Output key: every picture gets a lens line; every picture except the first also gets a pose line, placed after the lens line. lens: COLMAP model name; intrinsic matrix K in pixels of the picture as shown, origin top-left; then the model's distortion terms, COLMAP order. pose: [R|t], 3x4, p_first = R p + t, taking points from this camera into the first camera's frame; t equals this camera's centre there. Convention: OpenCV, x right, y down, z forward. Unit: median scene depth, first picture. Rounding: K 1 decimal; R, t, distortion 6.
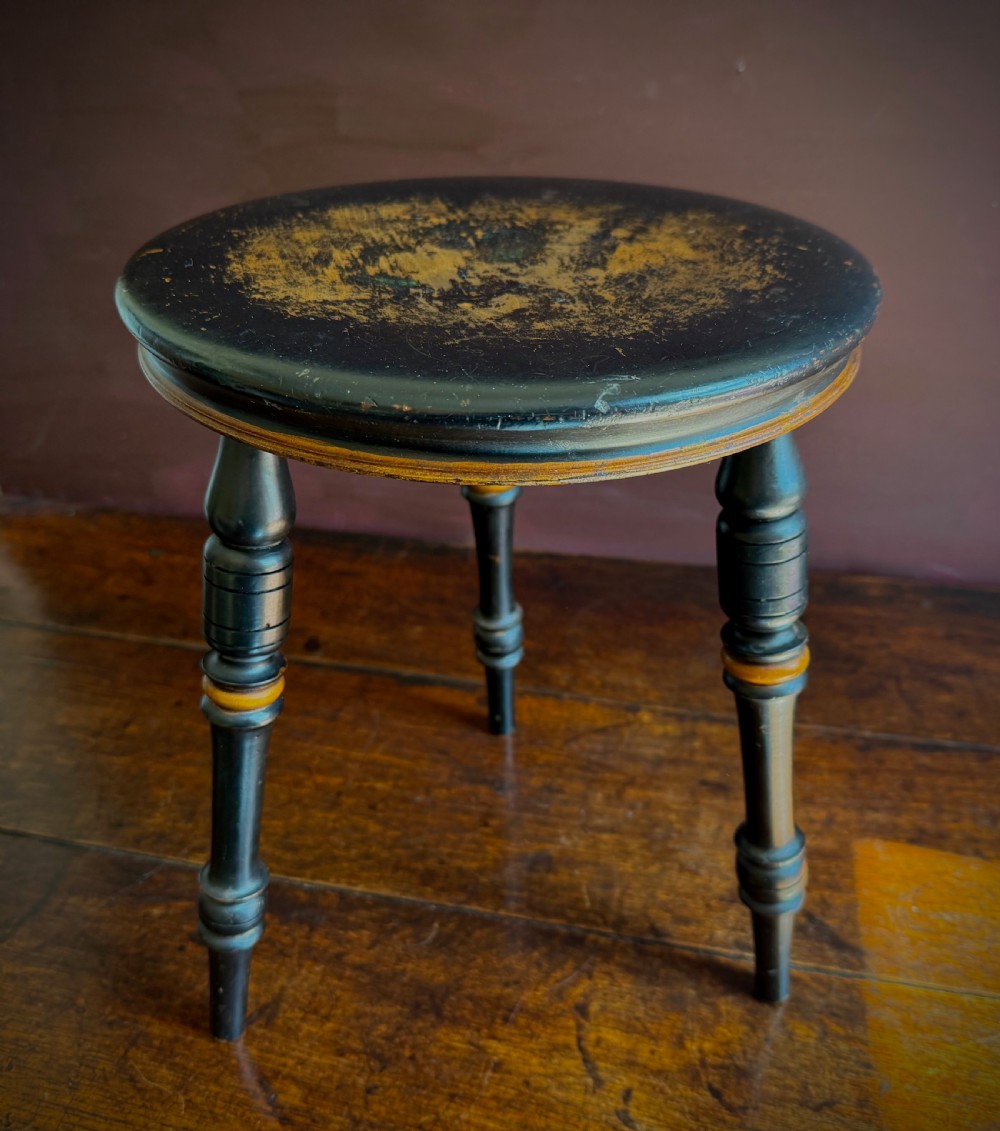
lens RADIAL K [[1093.7, 0, 515.6], [0, 1093.7, 585.1], [0, 0, 1]] dist [0.003679, 0.000000]
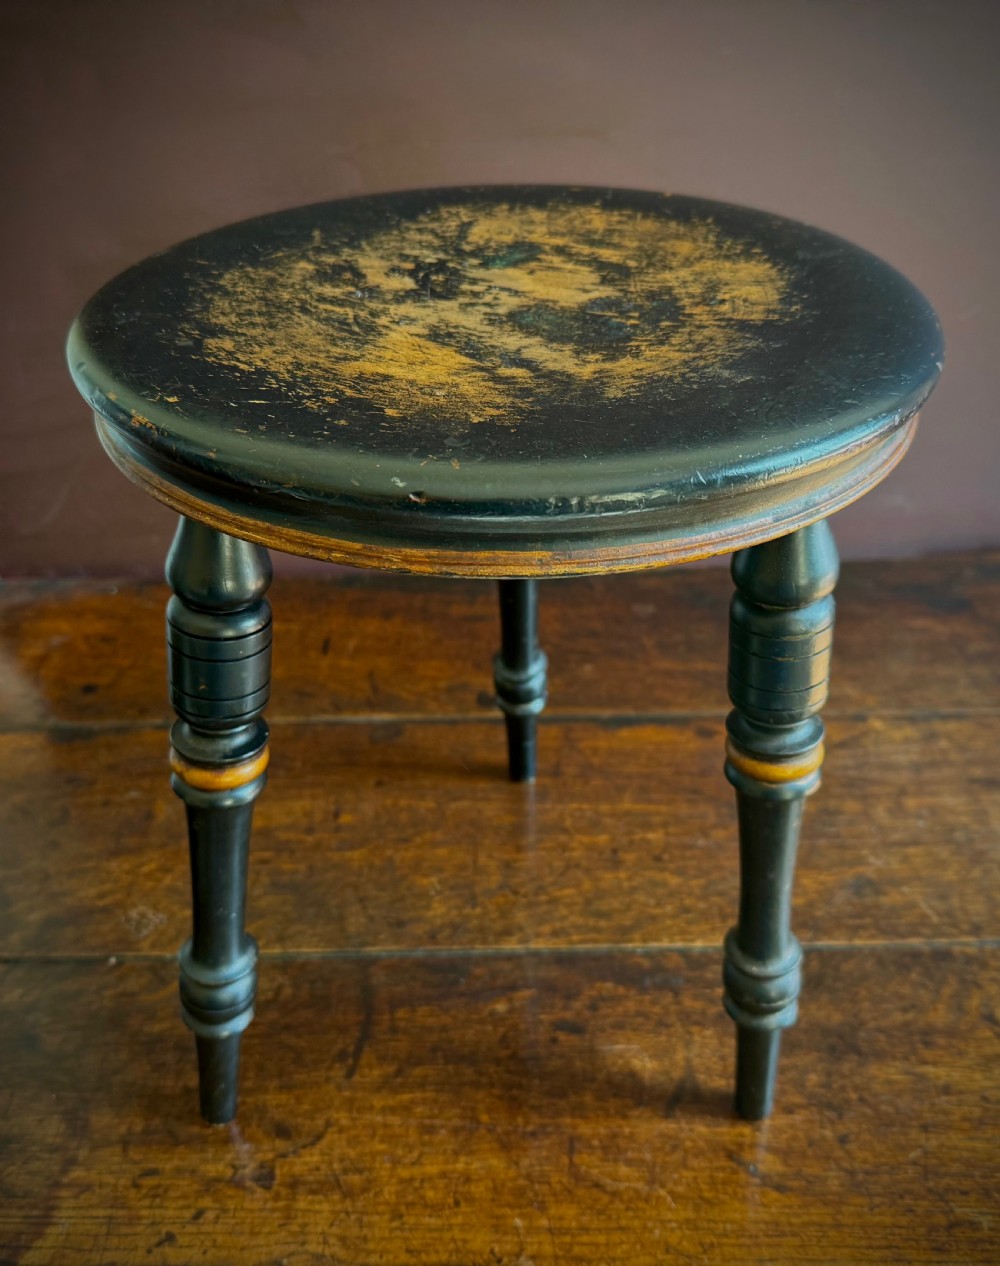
lens RADIAL K [[1228.1, 0, 500.1], [0, 1228.1, 657.9], [0, 0, 1]] dist [-0.003124, 0.000000]
pose [[0.974596, -0.133477, 0.179854, -0.448884], [0.126086, 0.990657, 0.051968, -0.039150], [-0.185110, -0.027971, 0.982320, 0.009994]]
